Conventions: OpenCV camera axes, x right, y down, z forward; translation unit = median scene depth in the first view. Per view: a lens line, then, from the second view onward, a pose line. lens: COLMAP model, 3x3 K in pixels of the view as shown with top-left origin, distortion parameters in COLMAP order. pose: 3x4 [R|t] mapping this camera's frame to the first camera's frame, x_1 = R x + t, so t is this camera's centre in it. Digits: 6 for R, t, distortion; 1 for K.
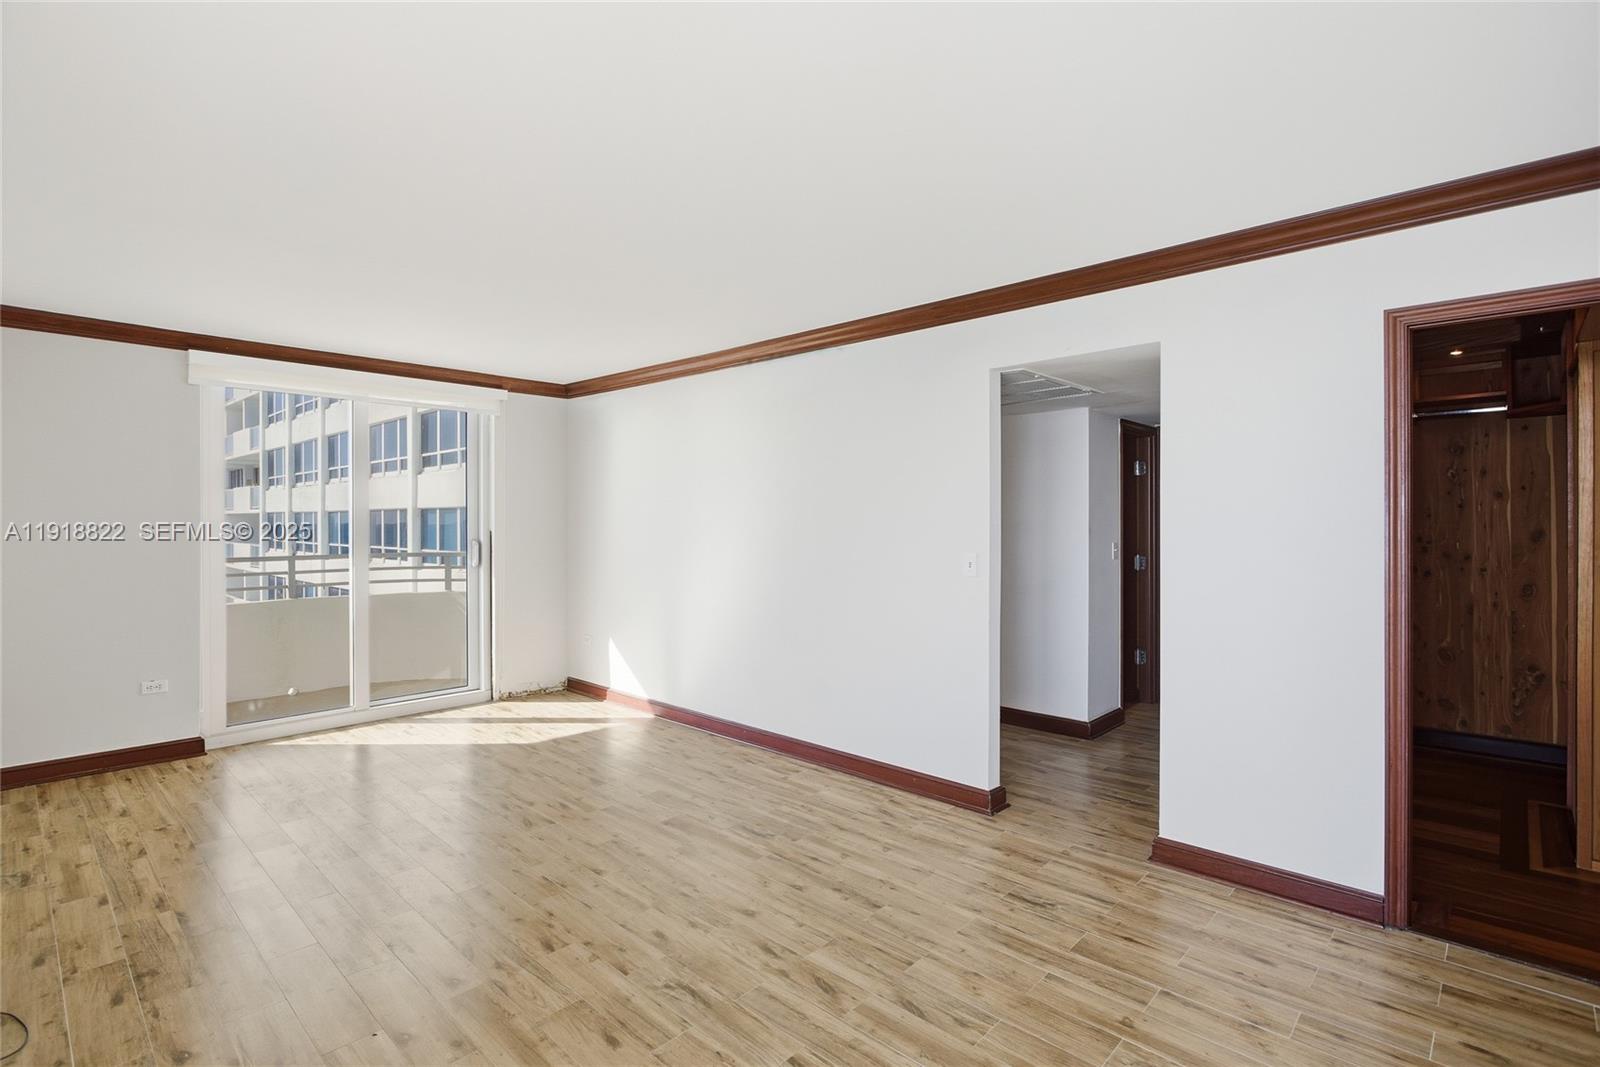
lens RADIAL K [[761.9, 0, 790.4], [0, 761.9, 524.8], [0, 0, 1]] dist [-0.012711, 0.004900]
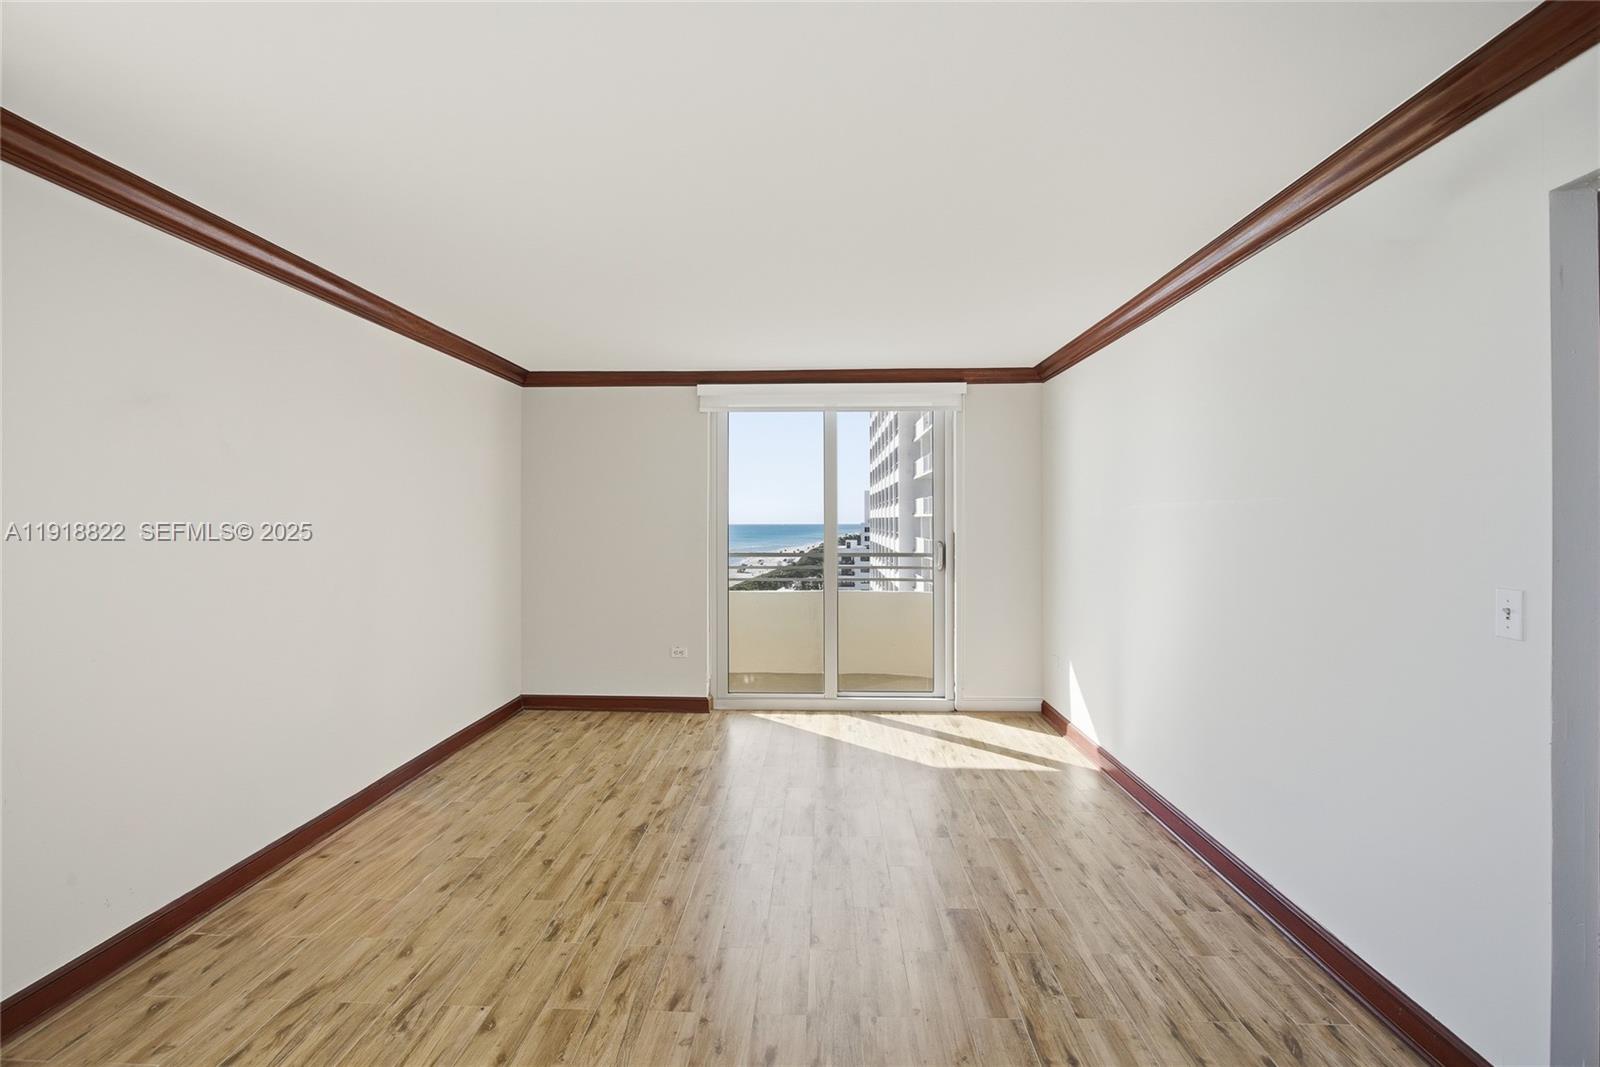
lens RADIAL K [[761.9, 0, 790.4], [0, 761.9, 524.8], [0, 0, 1]] dist [-0.012711, 0.004900]
pose [[0.657359, 0.002268, -0.753574, 0.325133], [-0.003495, 0.999994, -0.000040, -0.001419], [0.753570, 0.002660, 0.657363, 0.386961]]
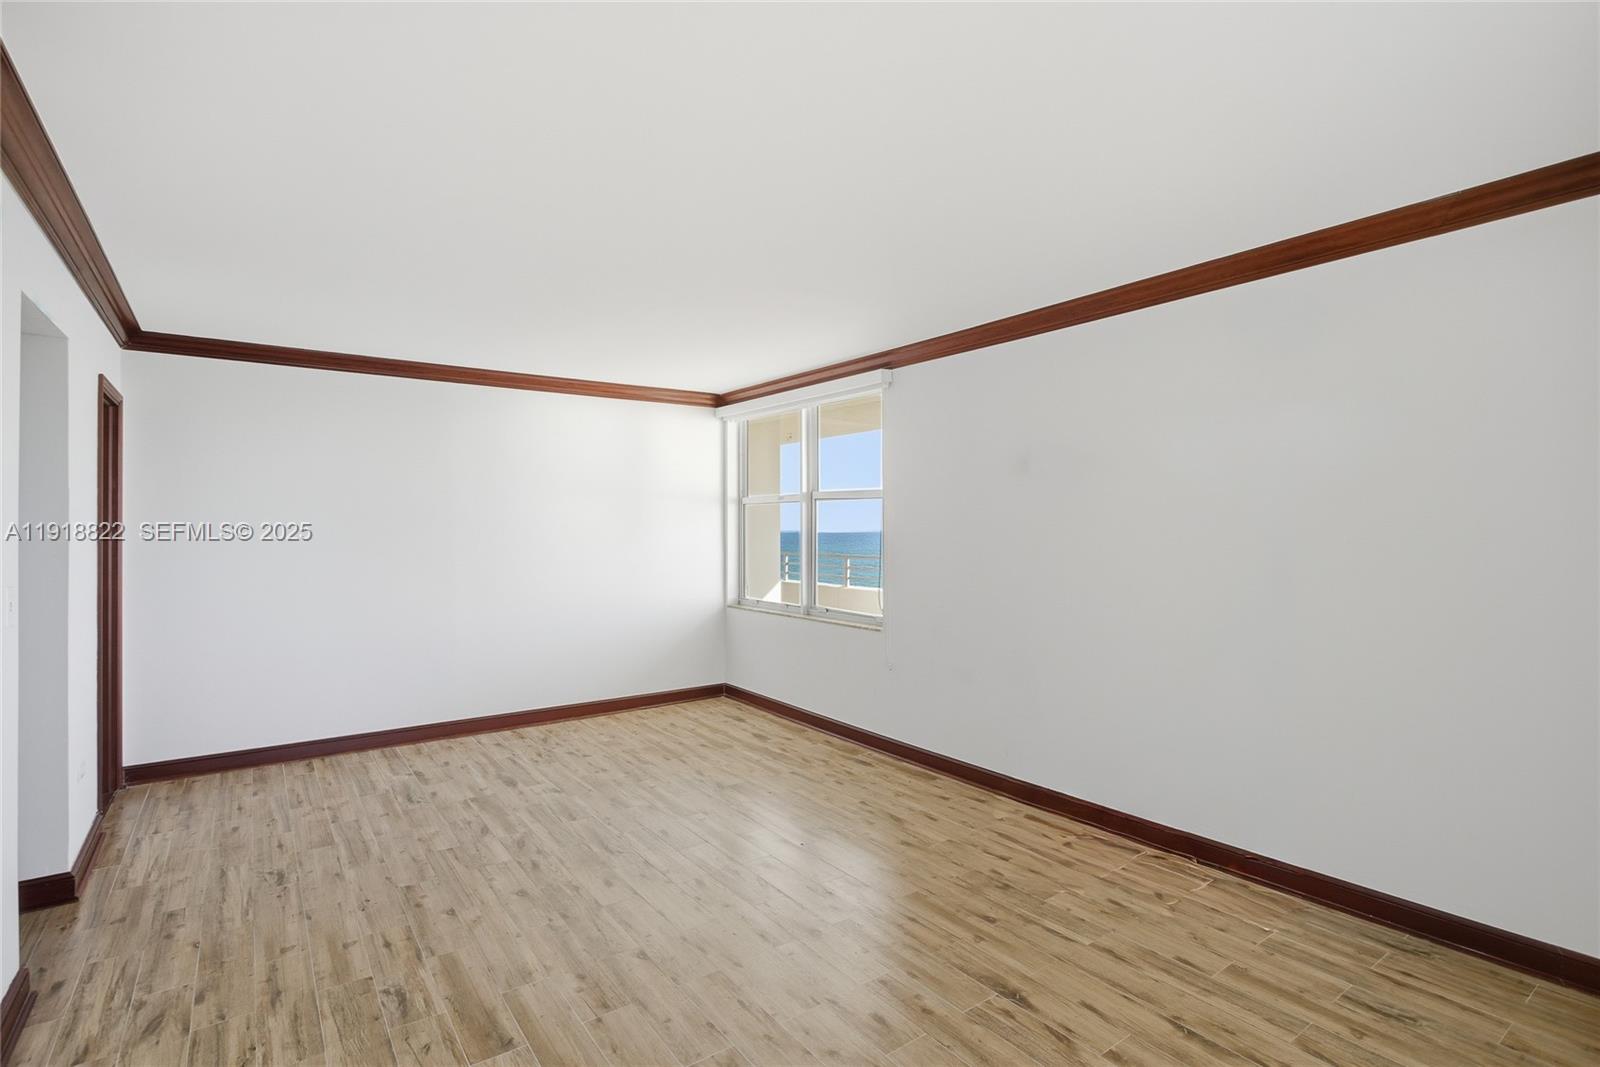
lens RADIAL K [[765.3, 0, 800.0], [0, 765.3, 533.5], [0, 0, 1]] dist [-0.003279, -0.000048]
pose [[-0.984246, 0.001352, 0.176801, -0.516871], [0.003774, 0.999904, 0.013360, -0.012162], [-0.176766, 0.013816, -0.984156, 1.614634]]
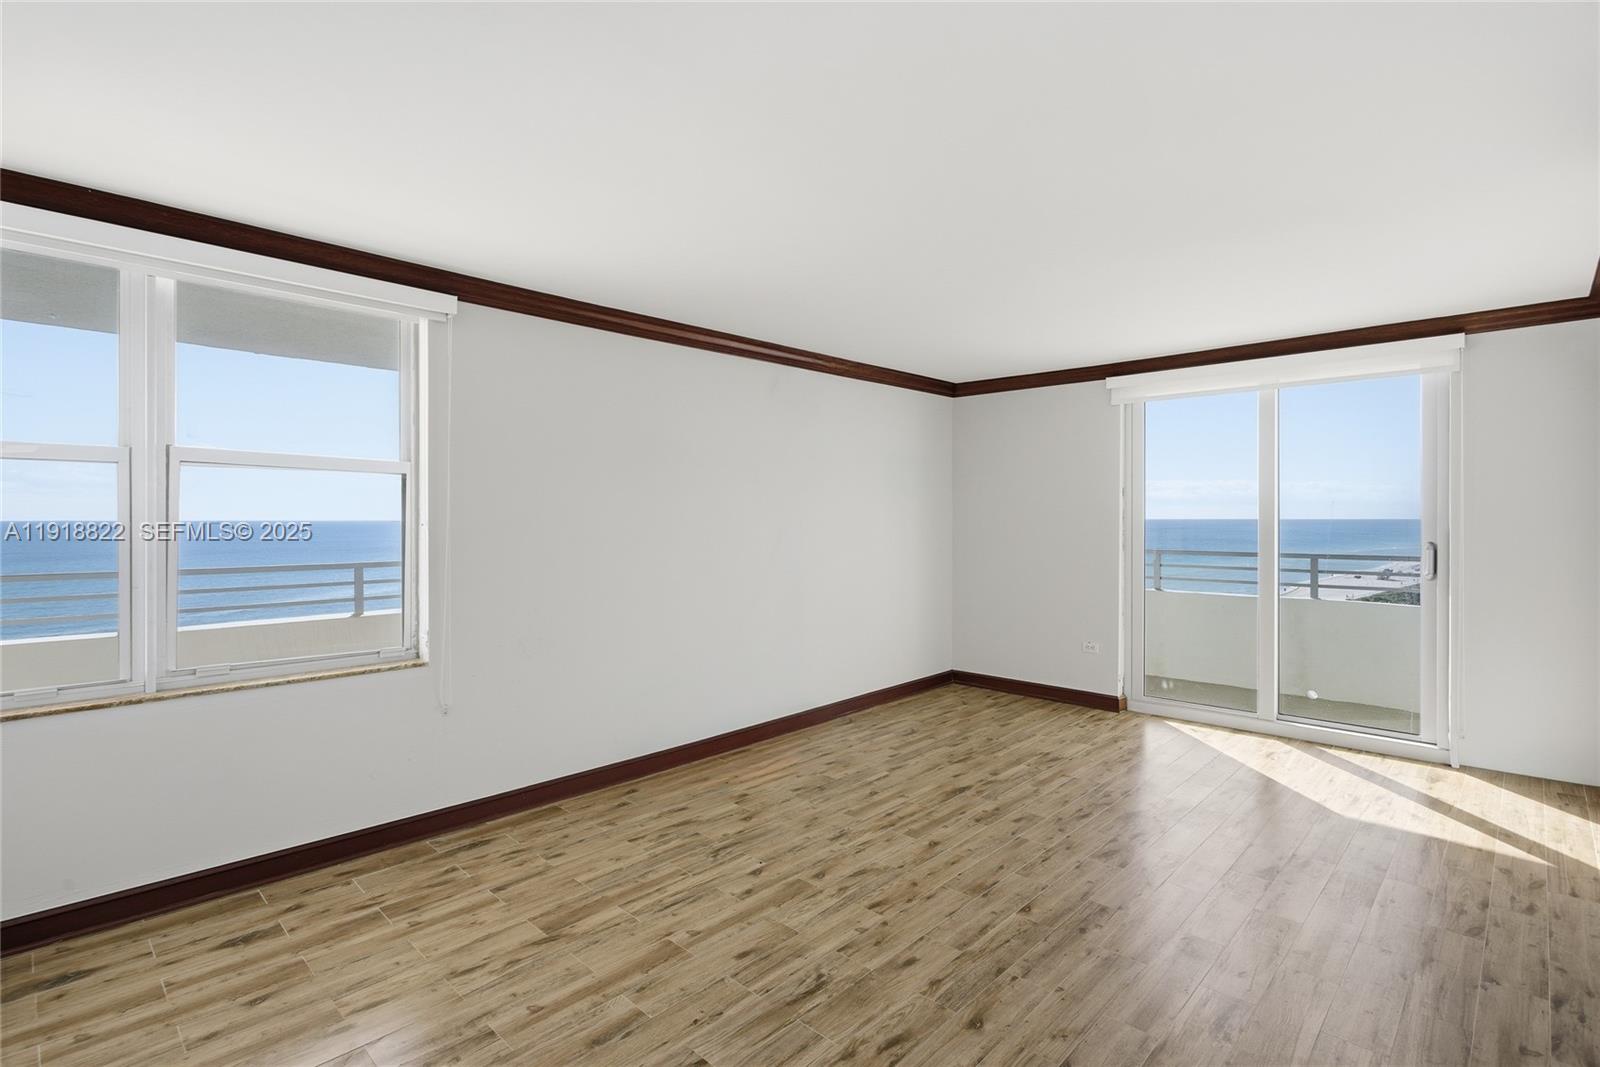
lens RADIAL K [[761.9, 0, 790.4], [0, 761.9, 524.8], [0, 0, 1]] dist [-0.012711, 0.004900]
pose [[-0.011525, 0.009486, -0.999889, 0.579882], [-0.004049, 0.999946, 0.009533, -0.003750], [0.999925, 0.004159, -0.011486, 0.661527]]
